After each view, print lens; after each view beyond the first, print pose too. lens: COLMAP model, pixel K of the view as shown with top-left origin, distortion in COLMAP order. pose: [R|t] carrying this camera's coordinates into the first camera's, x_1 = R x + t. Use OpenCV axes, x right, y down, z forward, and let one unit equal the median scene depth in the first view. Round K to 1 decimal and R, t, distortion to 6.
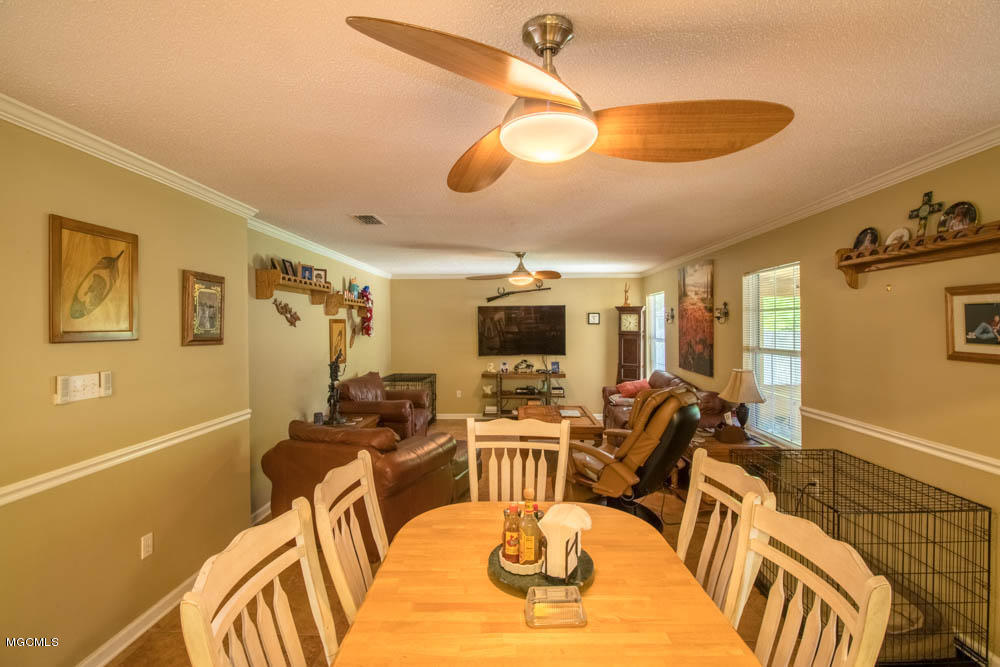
lens RADIAL K [[469.9, 0, 500.6], [0, 469.9, 332.4], [0, 0, 1]] dist [0.001478, -0.002144]
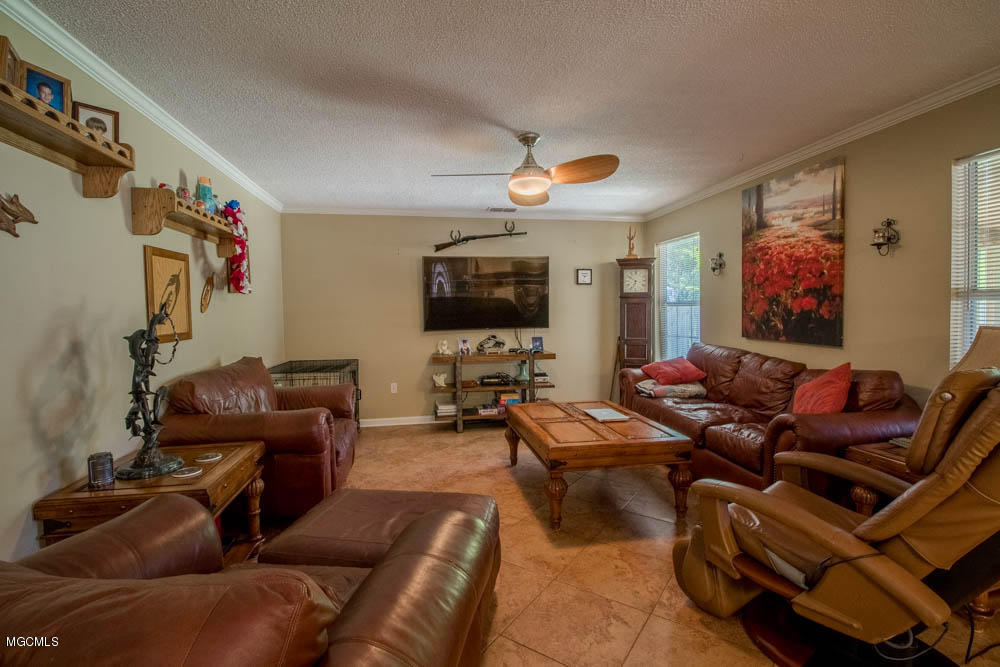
lens RADIAL K [[469.9, 0, 499.5], [0, 469.9, 327.3], [0, 0, 1]] dist [0.001478, -0.002144]
pose [[0.979244, -0.015231, 0.202112, -0.080623], [0.011892, 0.999772, 0.017725, 0.035981], [-0.202336, -0.014953, 0.979202, 0.335725]]
